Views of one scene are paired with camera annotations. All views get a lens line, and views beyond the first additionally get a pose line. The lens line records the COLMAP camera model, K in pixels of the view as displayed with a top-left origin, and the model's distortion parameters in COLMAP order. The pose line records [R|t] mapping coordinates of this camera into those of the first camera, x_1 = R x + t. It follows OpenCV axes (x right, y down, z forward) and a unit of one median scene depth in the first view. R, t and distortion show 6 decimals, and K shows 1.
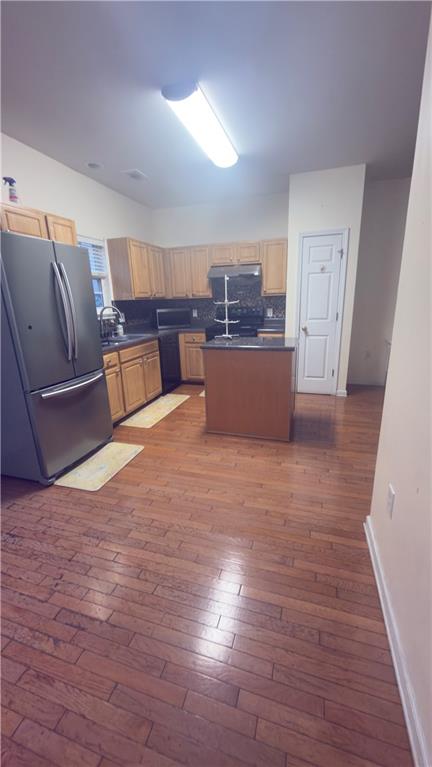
lens RADIAL K [[305.2, 0, 217.4], [0, 305.2, 383.1], [0, 0, 1]] dist [-0.000400, -0.000418]
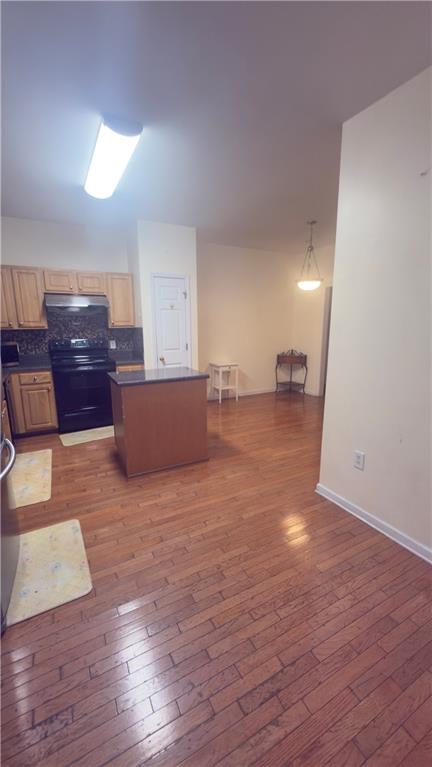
lens RADIAL K [[305.2, 0, 217.3], [0, 305.2, 384.2], [0, 0, 1]] dist [-0.000400, -0.000418]
pose [[0.695445, -0.114743, 0.709359, -0.482110], [0.176650, 0.984174, -0.013989, -0.054360], [-0.696528, 0.135037, 0.704708, 0.152733]]
